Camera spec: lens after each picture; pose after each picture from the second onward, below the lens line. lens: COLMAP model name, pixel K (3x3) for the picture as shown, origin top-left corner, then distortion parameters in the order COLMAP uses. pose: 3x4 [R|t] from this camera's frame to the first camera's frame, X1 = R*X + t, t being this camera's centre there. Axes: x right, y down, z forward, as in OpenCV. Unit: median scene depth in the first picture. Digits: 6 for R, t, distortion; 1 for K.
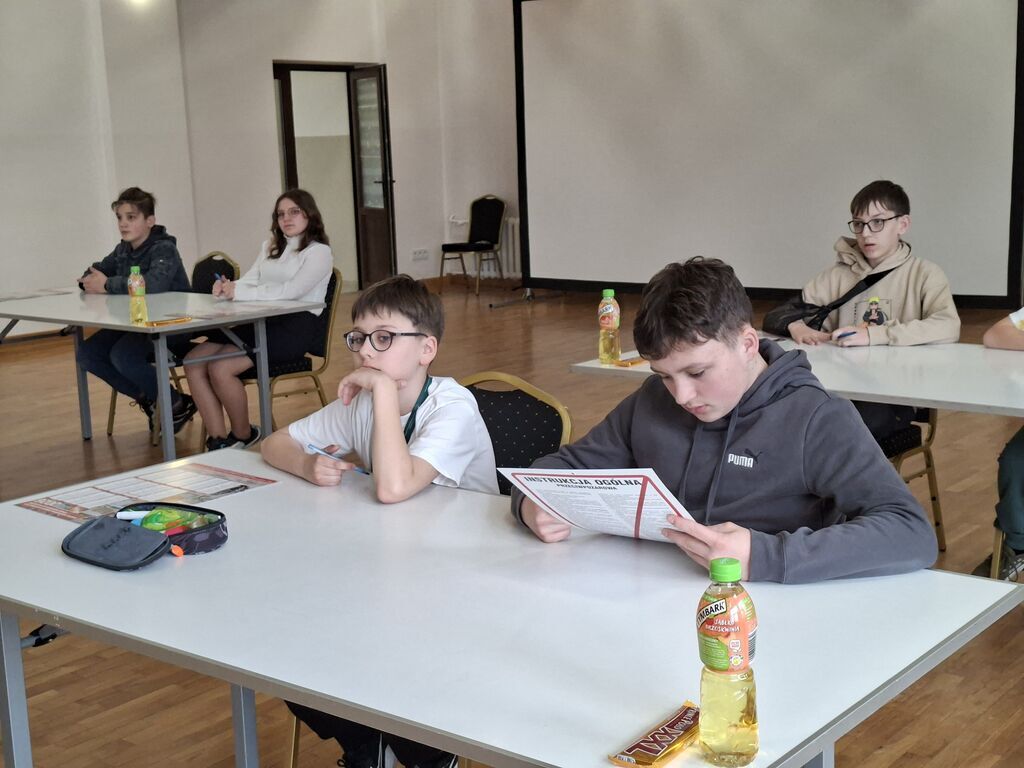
lens RADIAL K [[1289.5, 0, 512.0], [0, 1289.5, 384.0], [0, 0, 1]] dist [-0.007905, -0.019469]
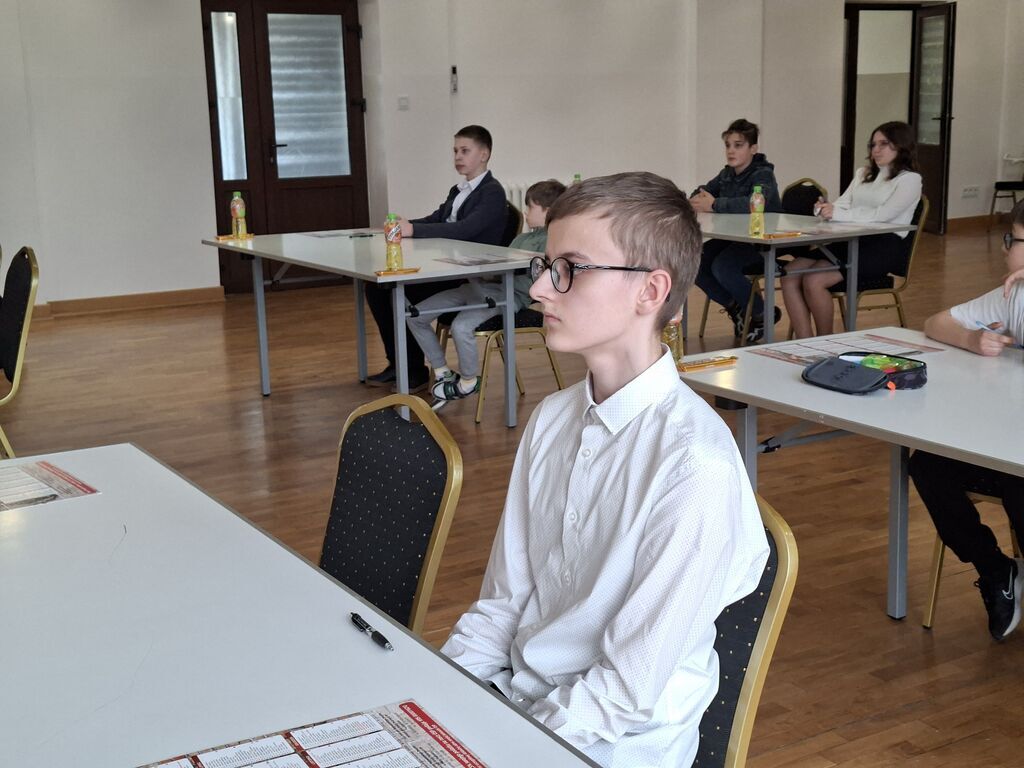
lens RADIAL K [[1289.5, 0, 512.0], [0, 1289.5, 384.0], [0, 0, 1]] dist [-0.007905, -0.019469]
pose [[0.928430, 0.080175, -0.362753, -0.052035], [-0.063695, 0.996330, 0.057186, 0.028387], [0.366006, -0.029988, 0.930129, -0.139901]]
